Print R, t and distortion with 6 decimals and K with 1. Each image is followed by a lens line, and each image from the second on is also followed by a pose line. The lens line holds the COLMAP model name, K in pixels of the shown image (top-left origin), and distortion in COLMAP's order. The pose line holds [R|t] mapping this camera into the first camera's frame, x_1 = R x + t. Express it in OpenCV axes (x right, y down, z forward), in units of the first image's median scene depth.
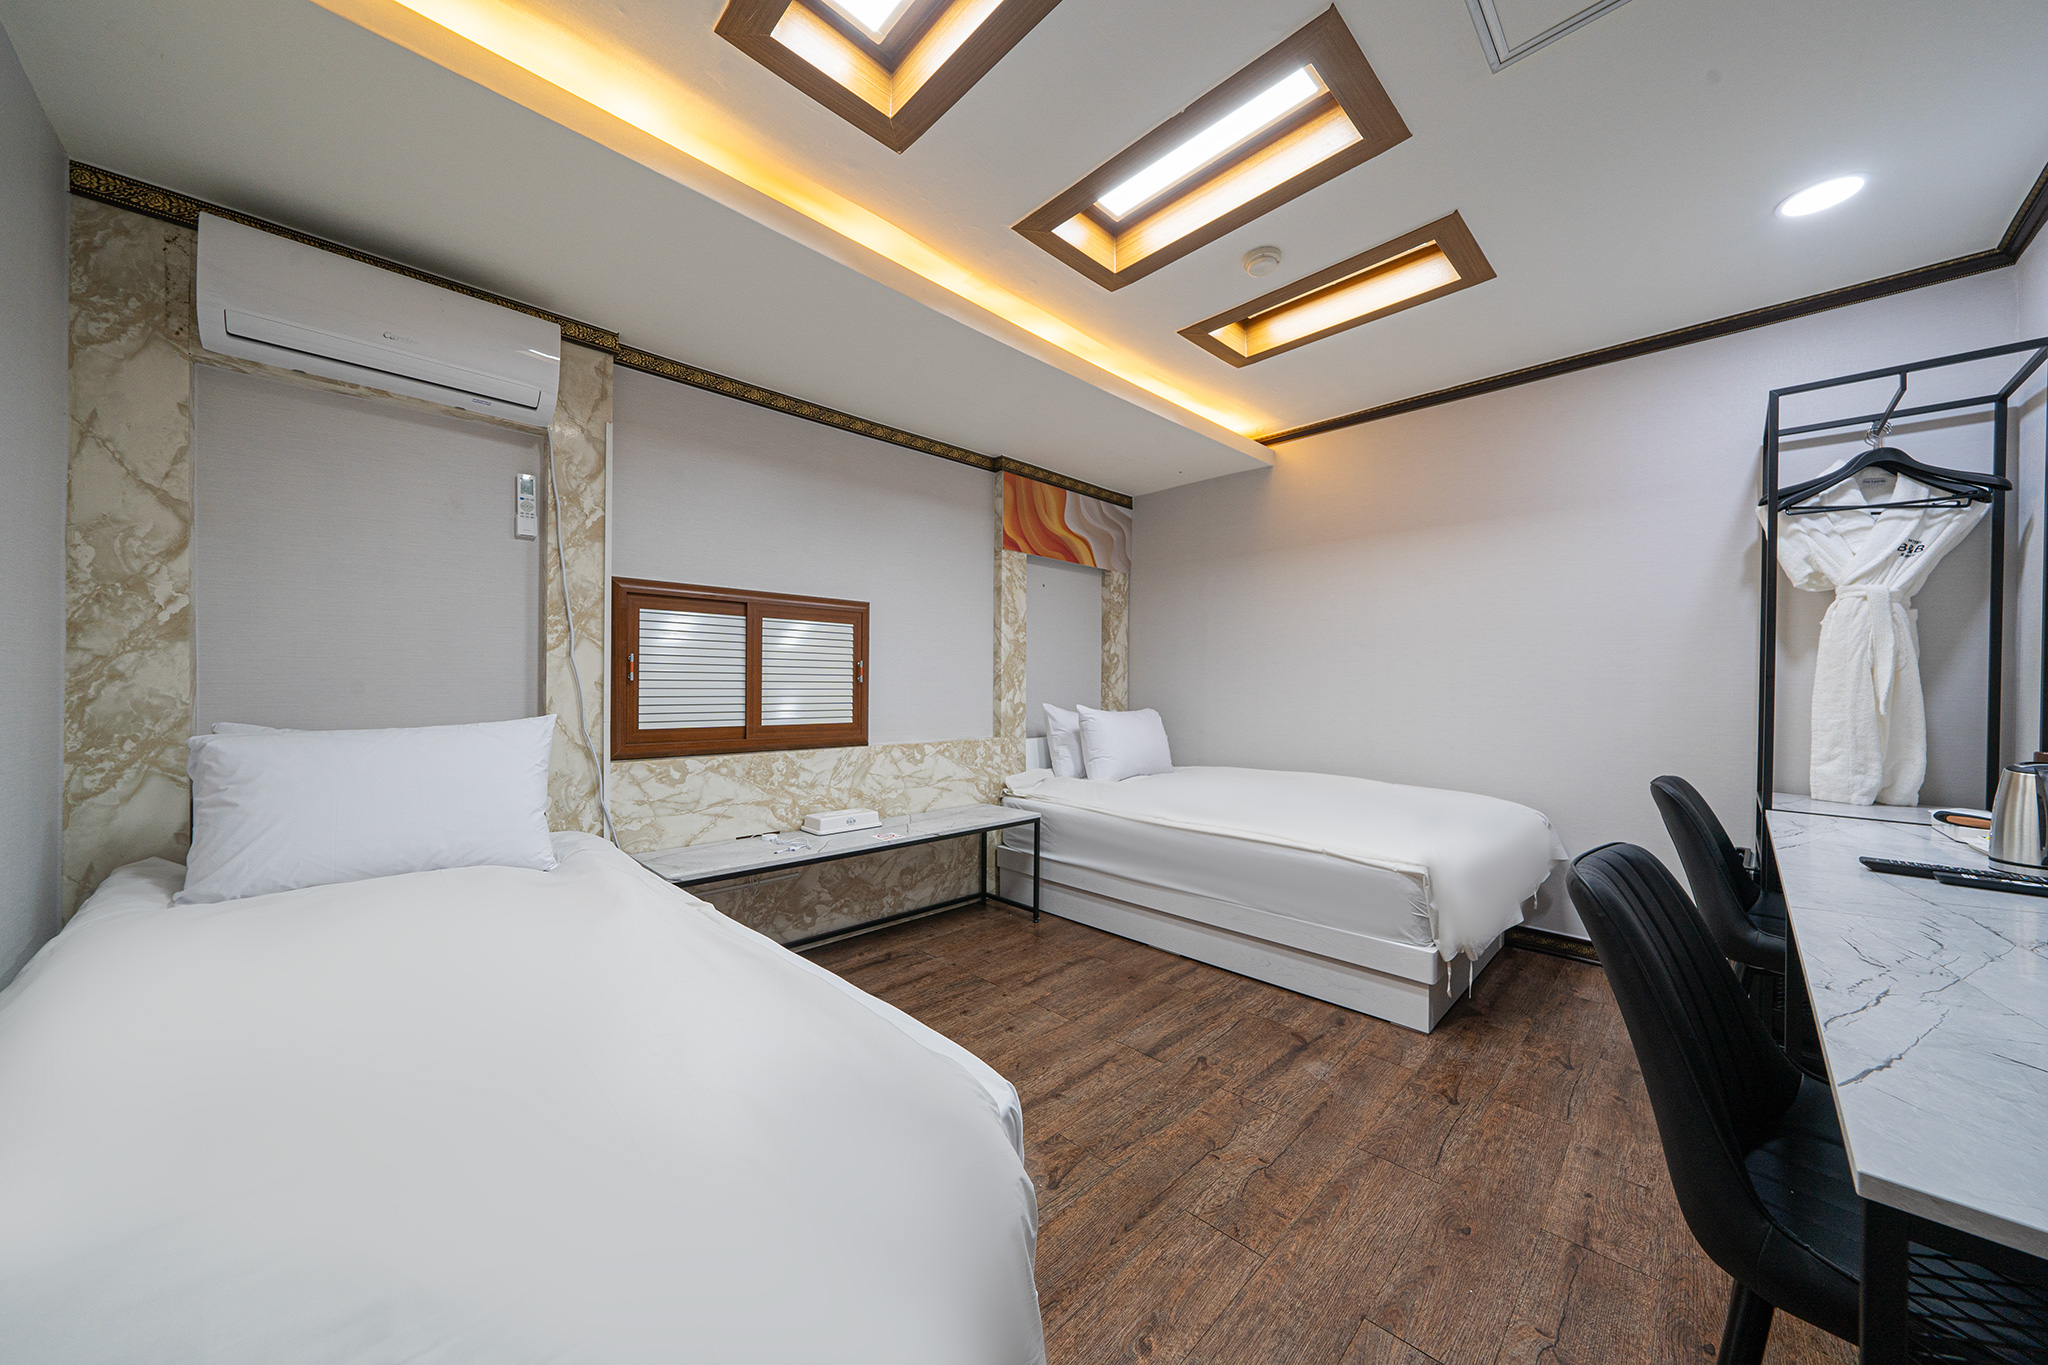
lens RADIAL K [[710.0, 0, 1036.6], [0, 710.0, 685.7], [0, 0, 1]] dist [-0.005776, -0.000078]
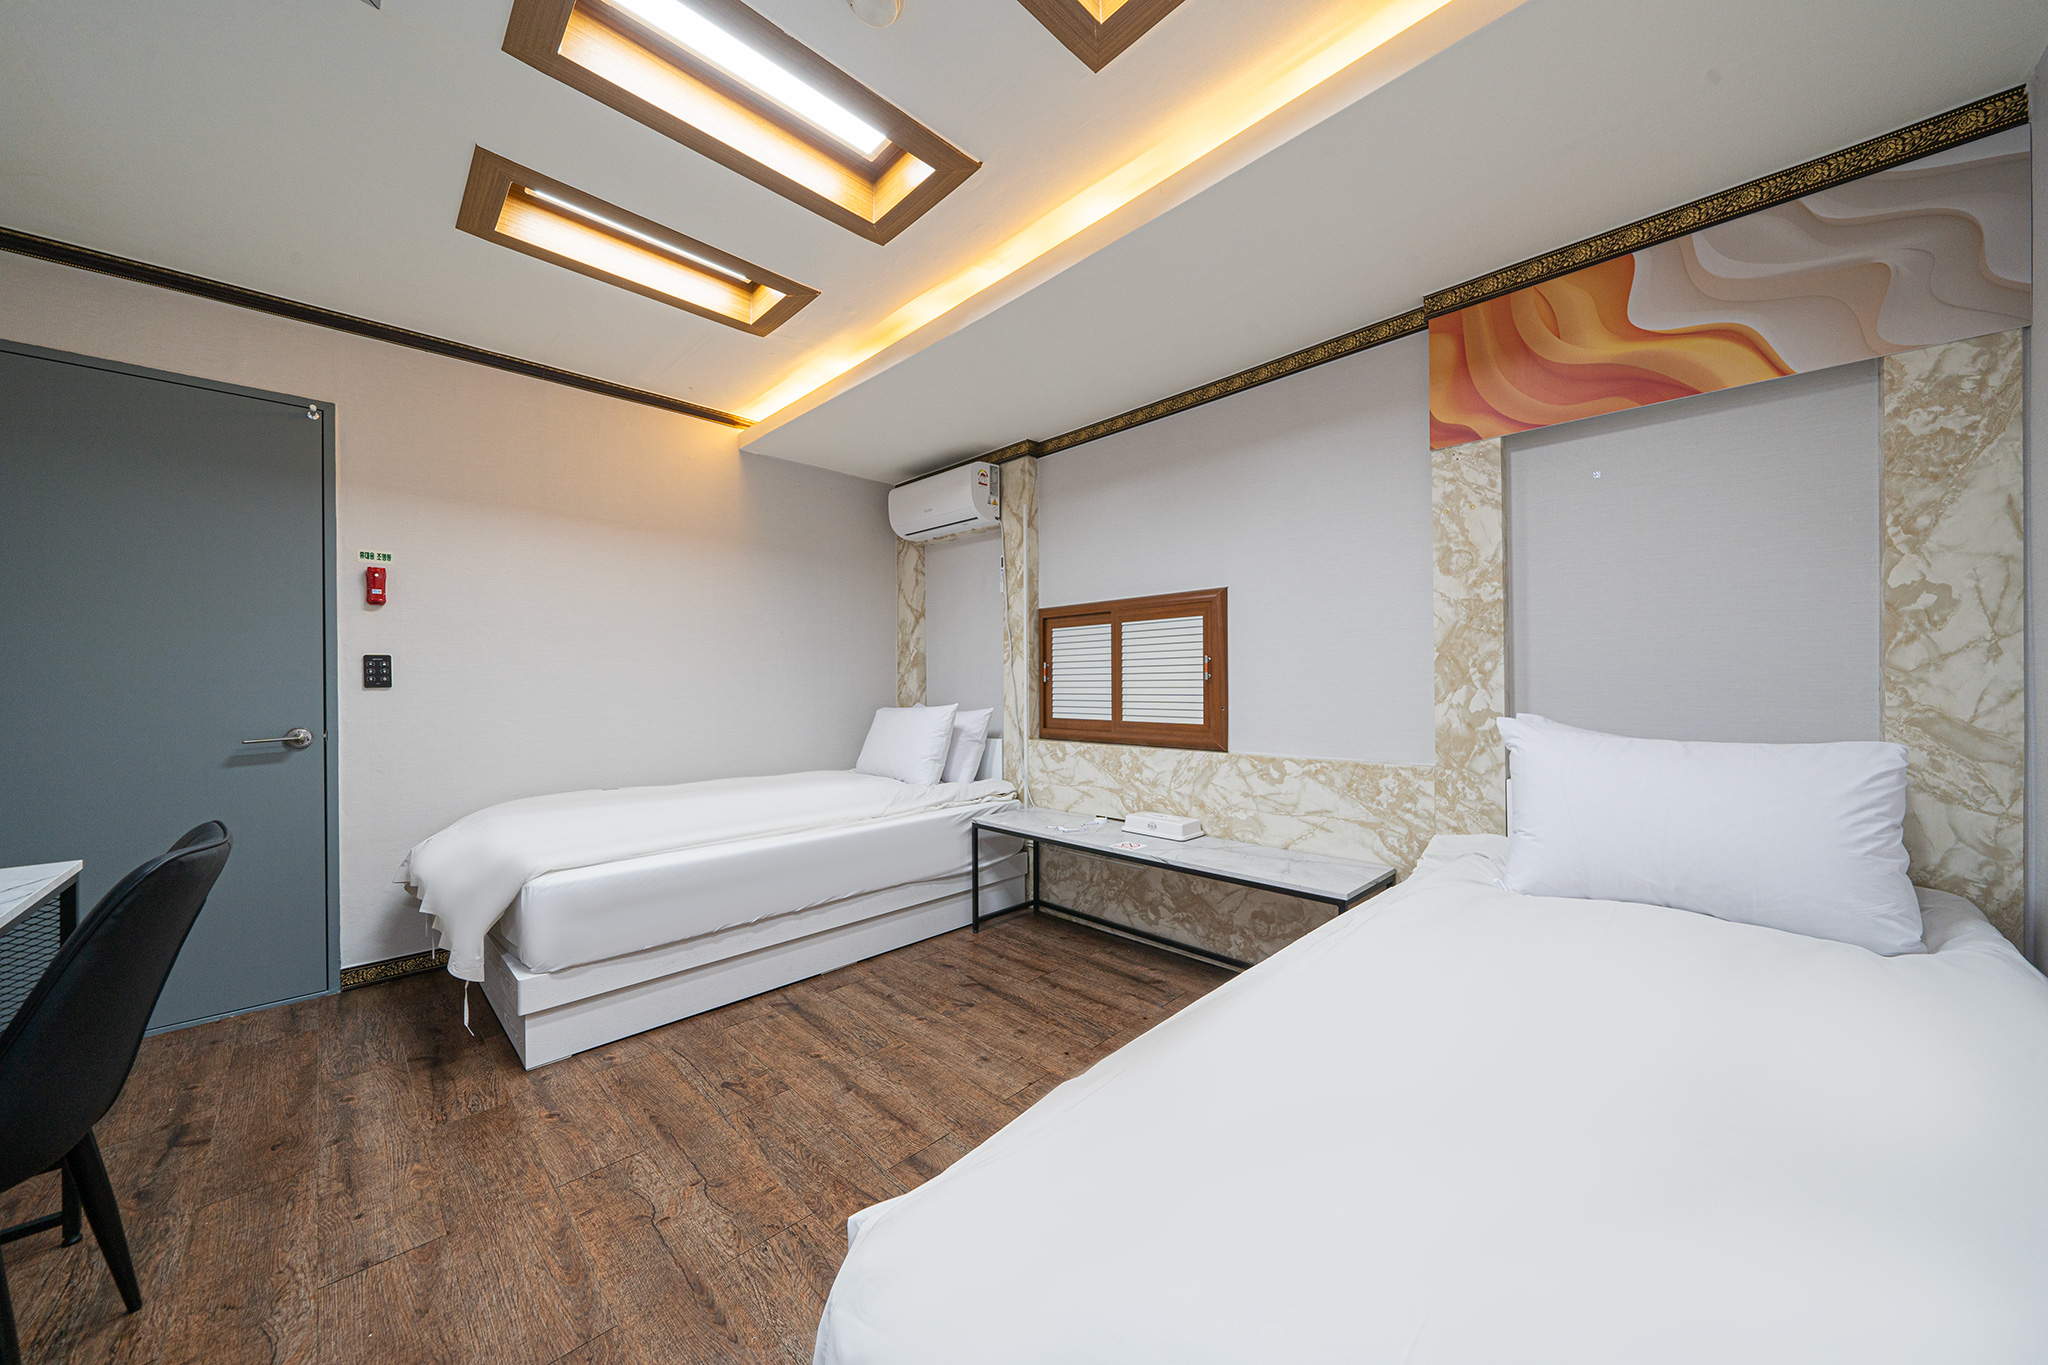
lens RADIAL K [[710.0, 0, 1036.6], [0, 710.0, 685.7], [0, 0, 1]] dist [-0.005776, -0.000078]
pose [[-0.008607, -0.005184, -0.999950, 0.694012], [0.006627, 0.999964, -0.005241, 0.006382], [0.999941, -0.006672, -0.008572, 0.852934]]
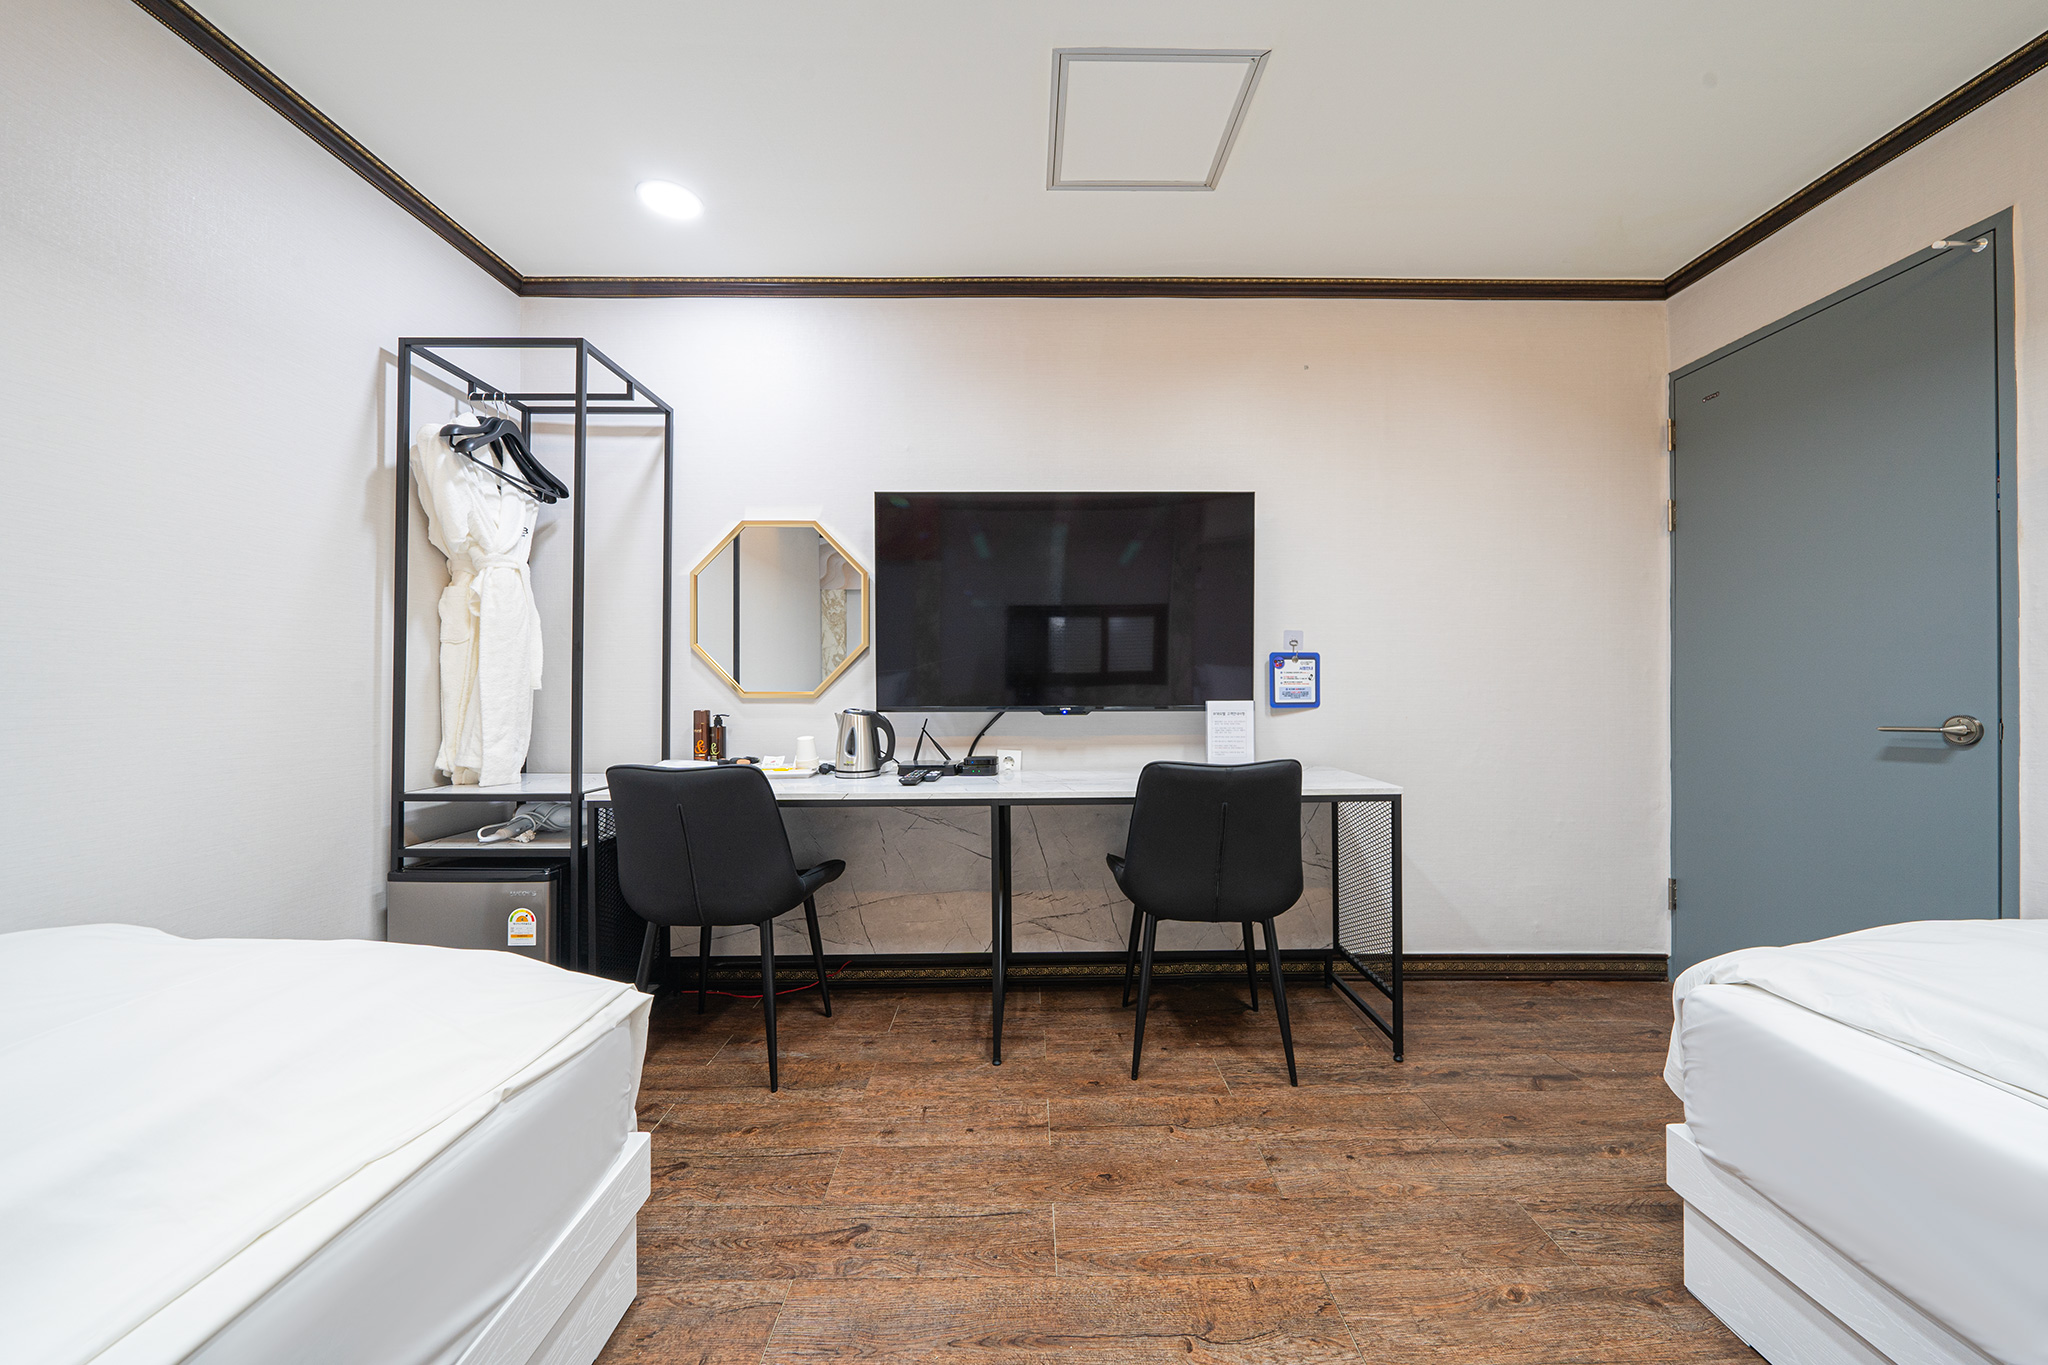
lens RADIAL K [[736.1, 0, 1032.1], [0, 736.1, 694.4], [0, 0, 1]] dist [-0.000392, -0.000031]
pose [[-0.706283, -0.021736, 0.707596, -0.036089], [-0.001535, 0.999573, 0.029173, 0.012851], [-0.707928, 0.019518, -0.706015, 0.921116]]
